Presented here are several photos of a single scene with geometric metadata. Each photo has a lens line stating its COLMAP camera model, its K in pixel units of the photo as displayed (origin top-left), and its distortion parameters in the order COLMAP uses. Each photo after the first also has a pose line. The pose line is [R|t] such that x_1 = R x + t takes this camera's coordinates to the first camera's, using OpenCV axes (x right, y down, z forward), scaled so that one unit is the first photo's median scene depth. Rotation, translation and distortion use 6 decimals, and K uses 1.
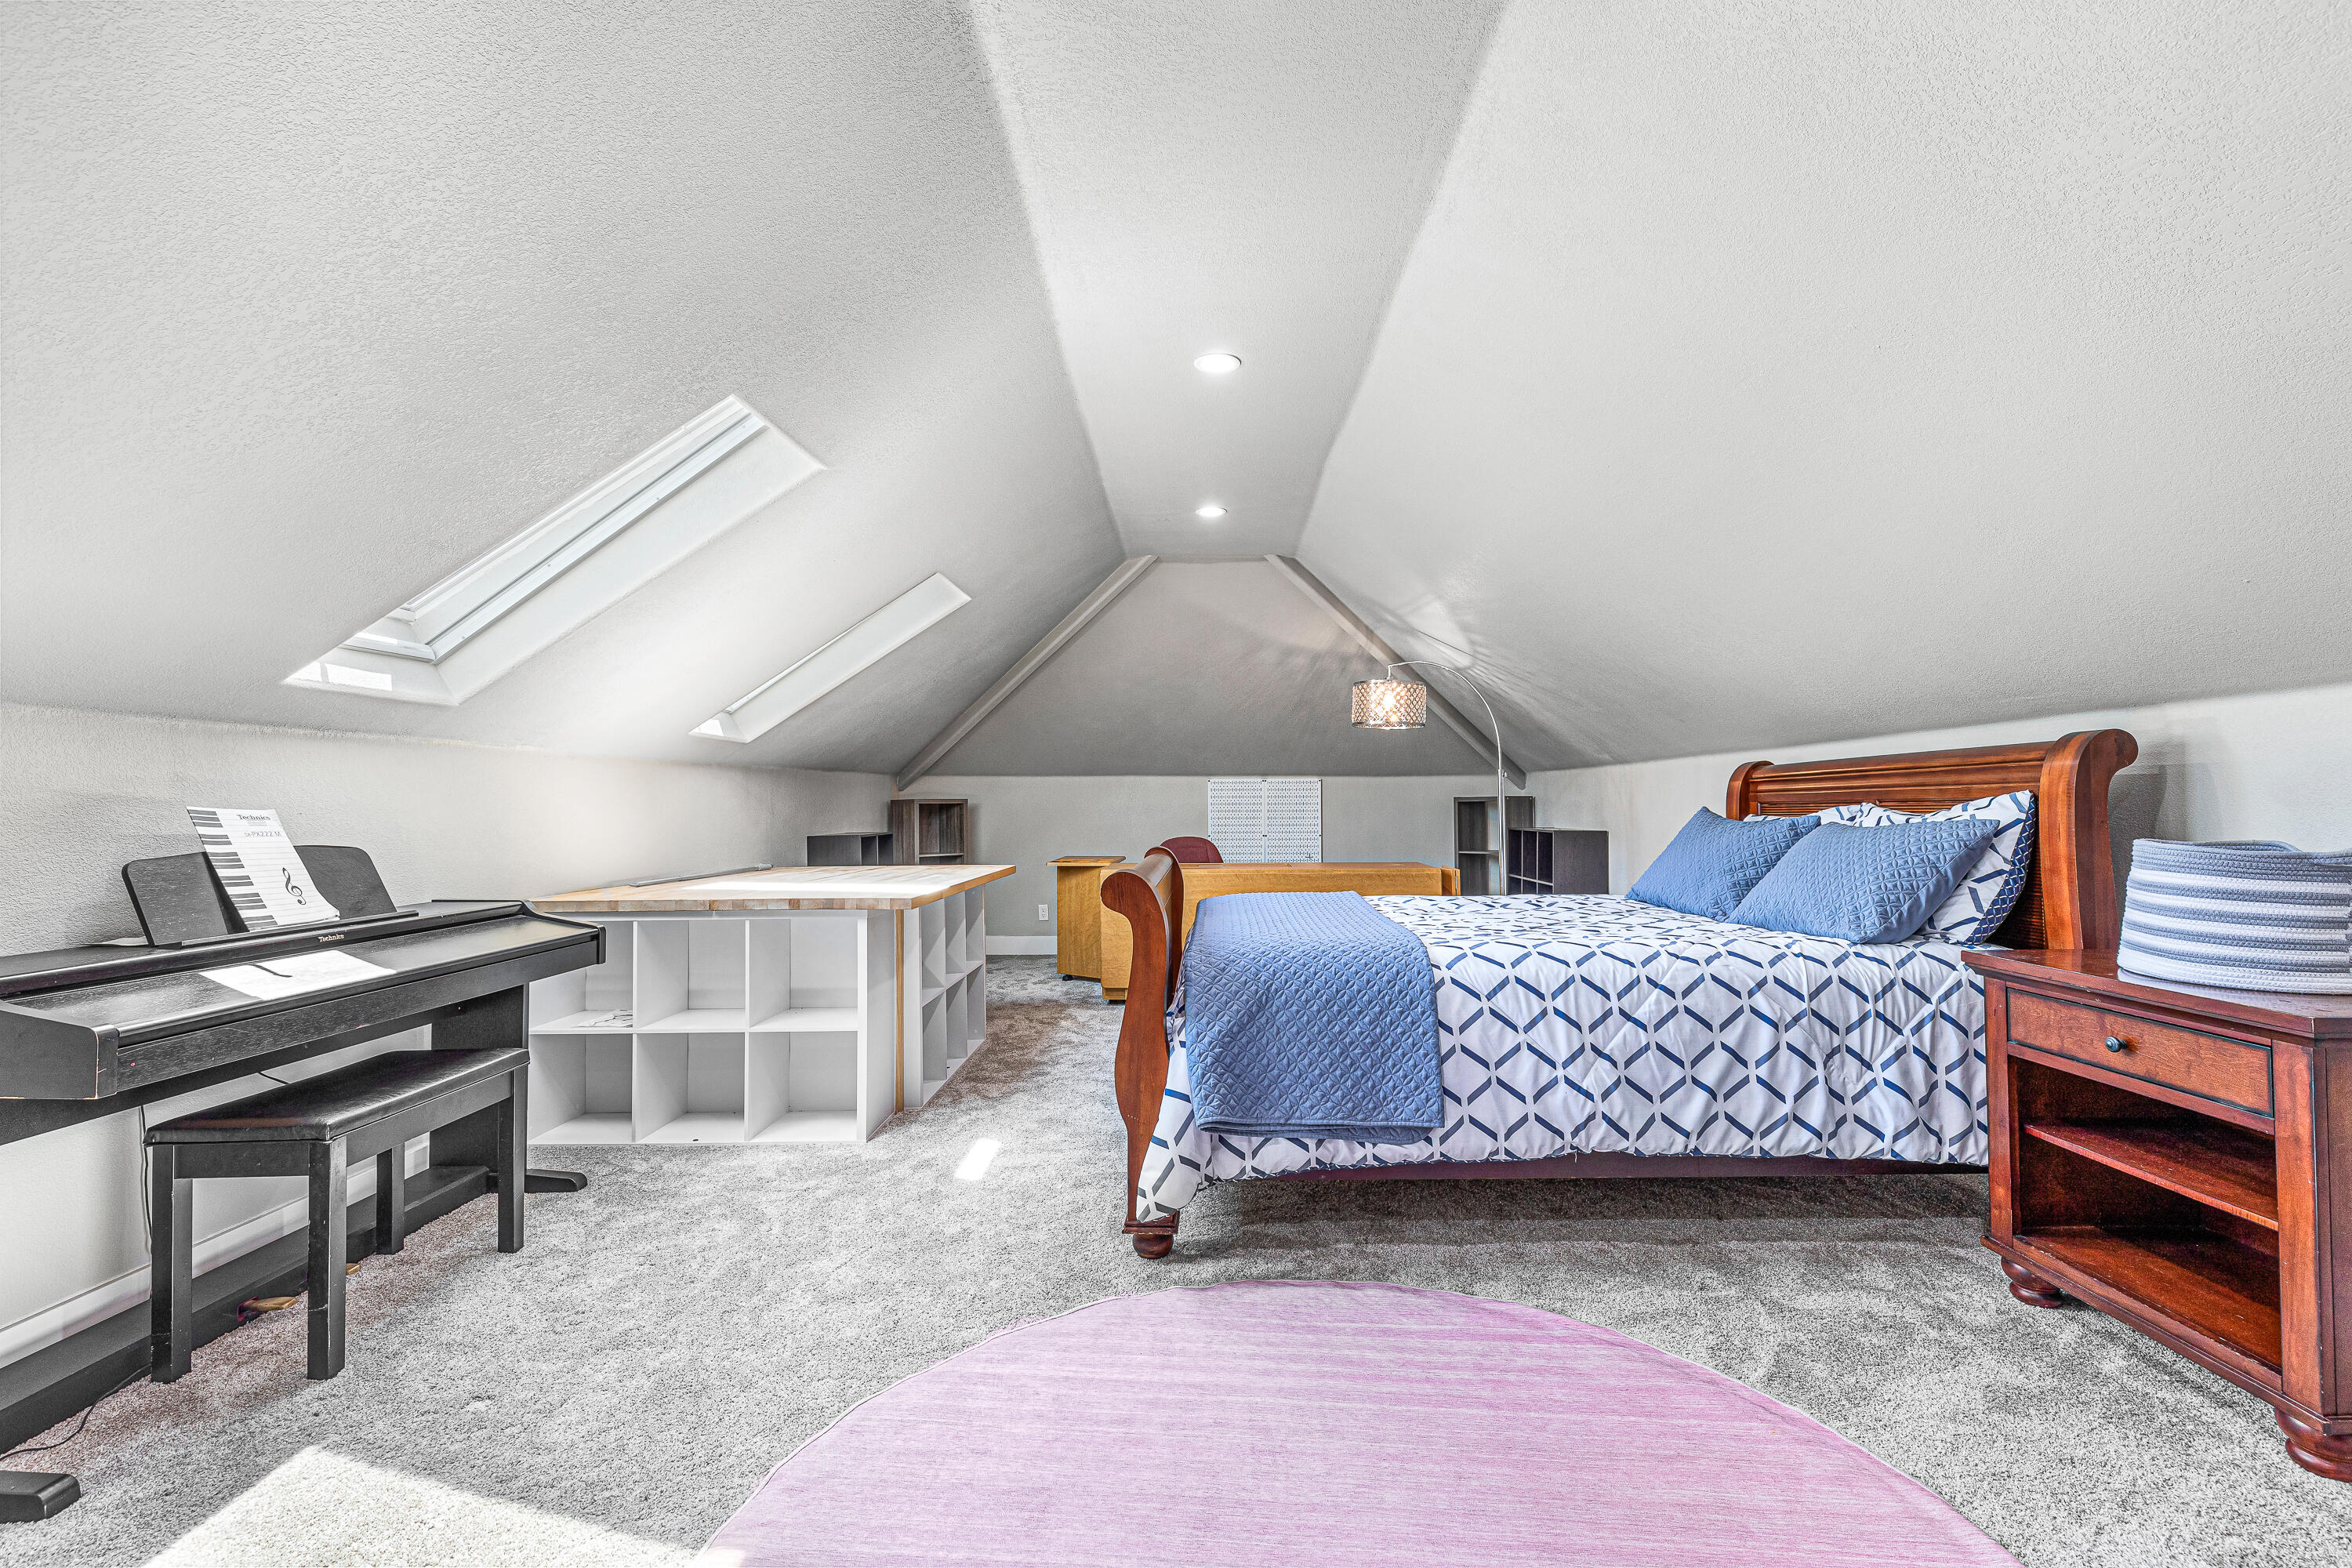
lens RADIAL K [[1056.5, 0, 1176.0], [0, 1056.5, 784.0], [0, 0, 1]] dist [0.002360, 0.000130]
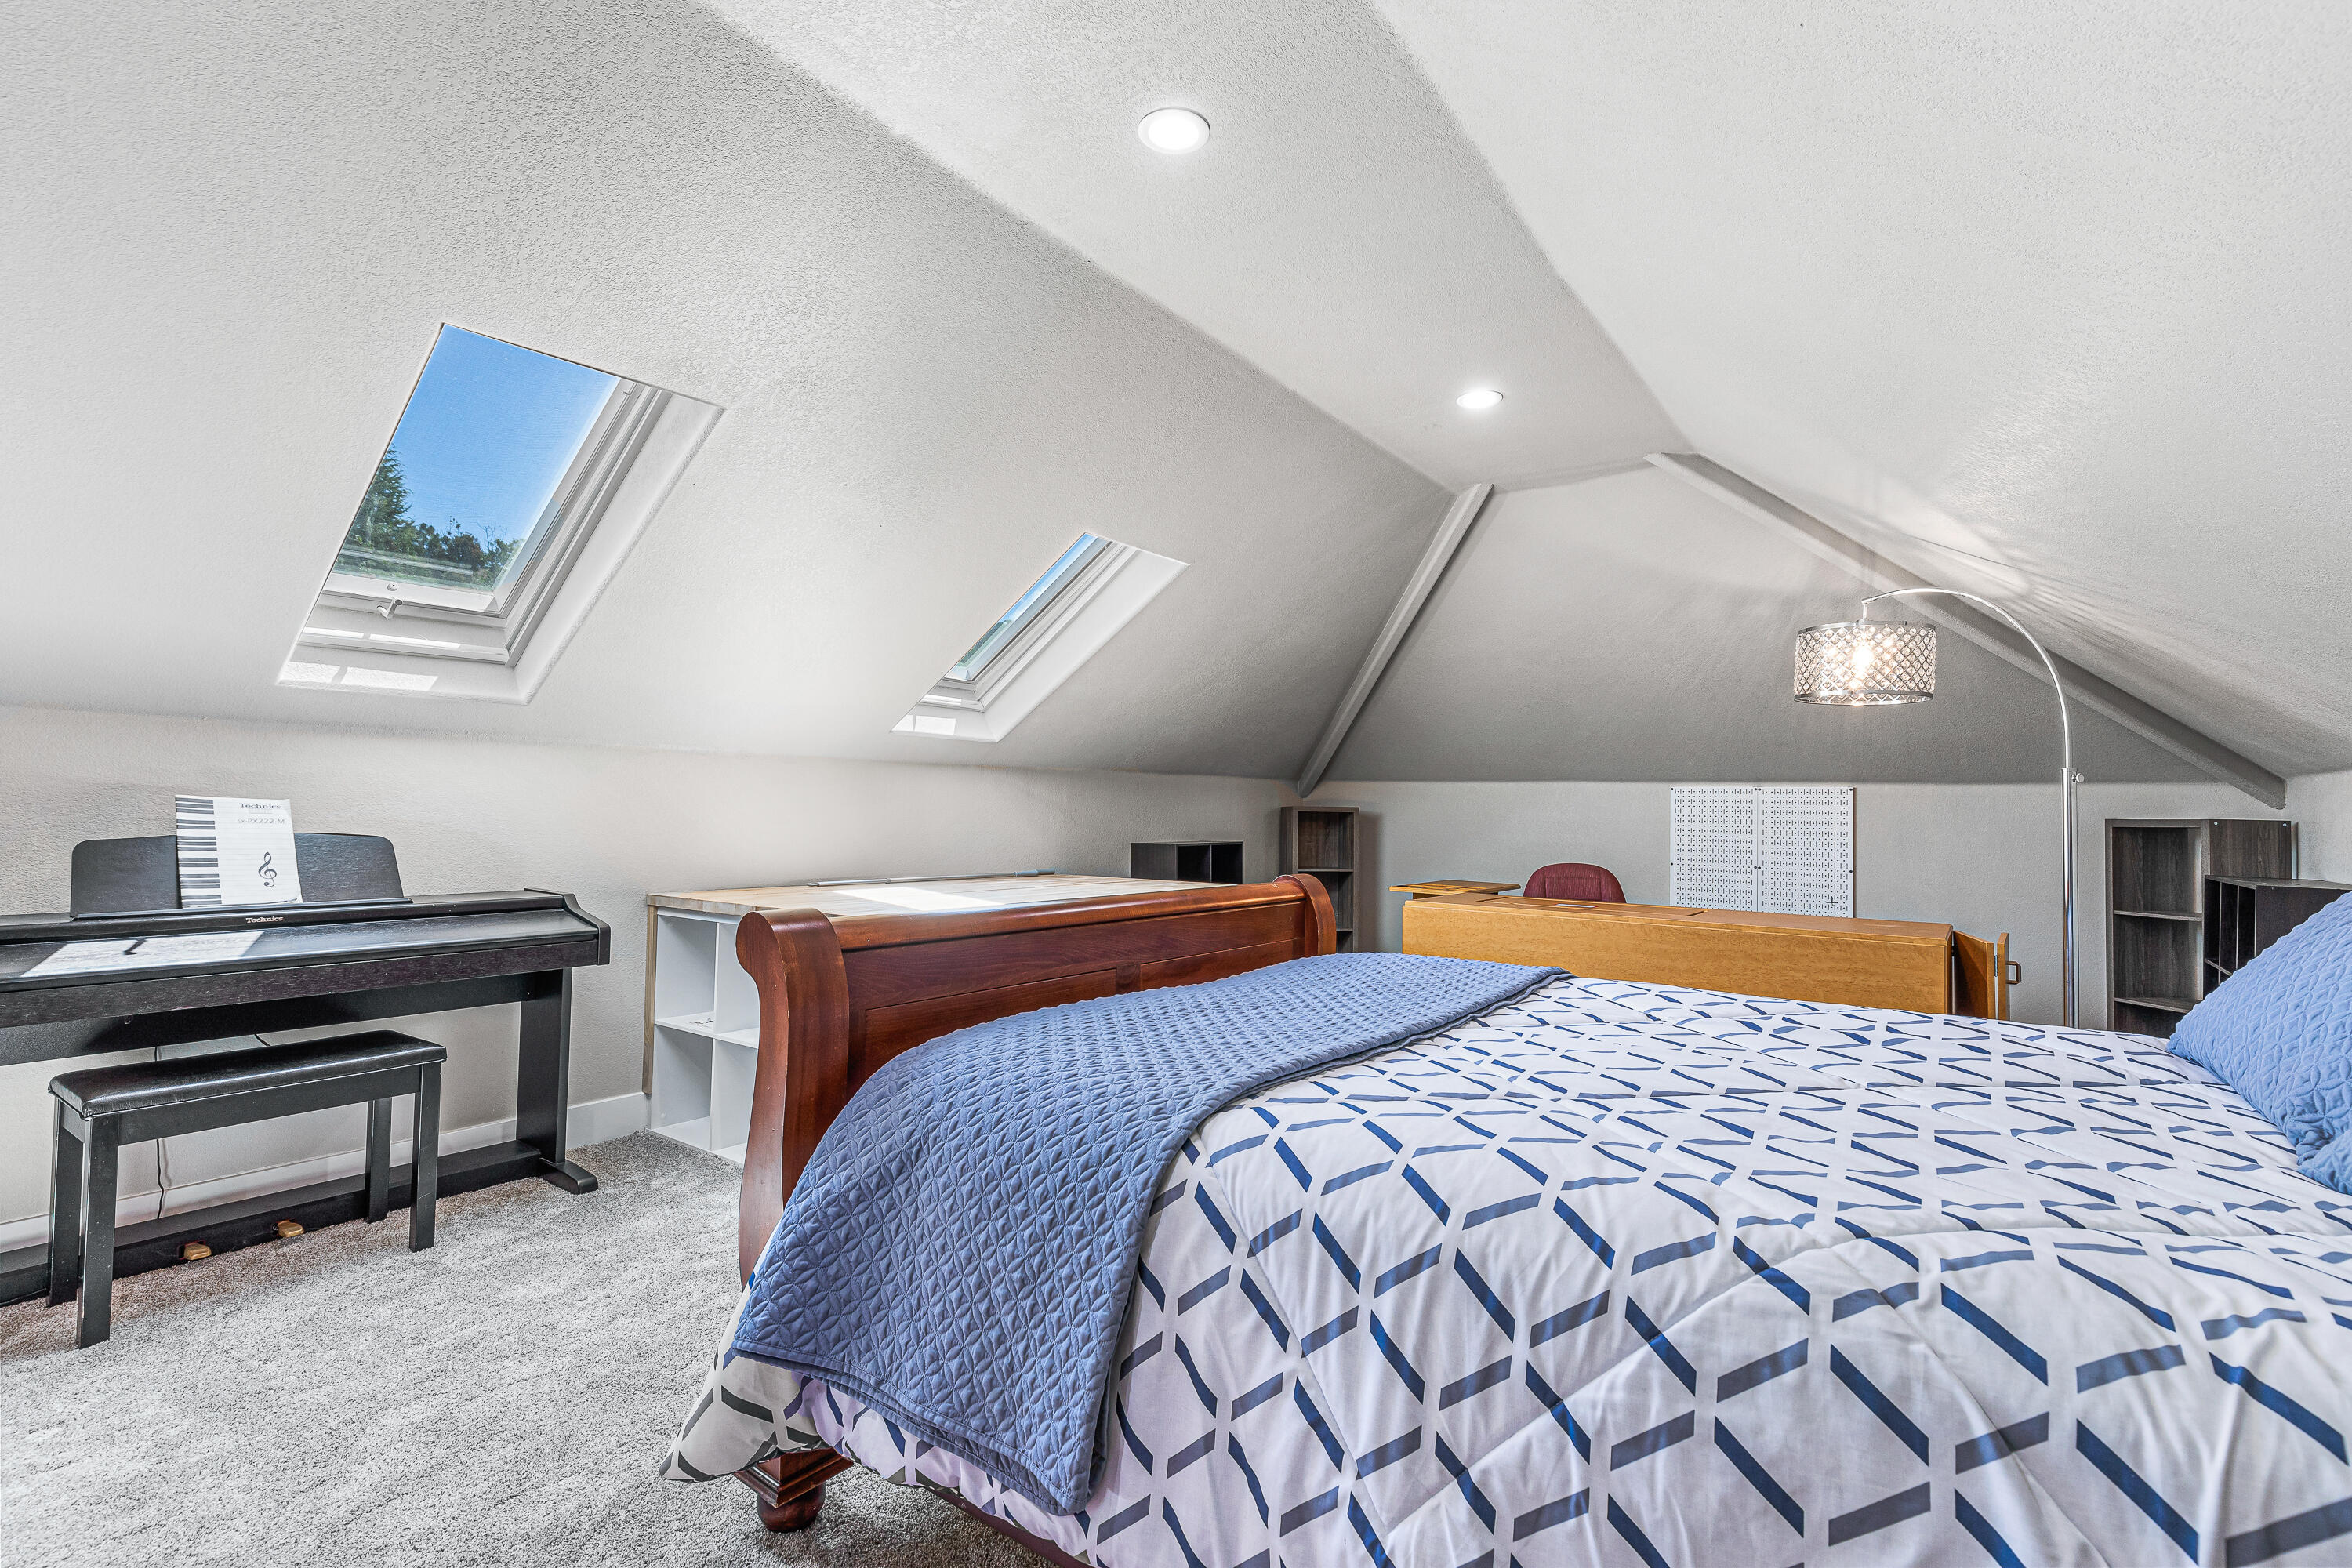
lens RADIAL K [[1056.5, 0, 1176.0], [0, 1056.5, 784.0], [0, 0, 1]] dist [0.002360, 0.000130]
pose [[0.816214, 0.004438, -0.577733, 0.533205], [-0.009912, 0.999931, -0.006323, 0.005468], [0.577665, 0.010887, 0.816201, 0.610878]]
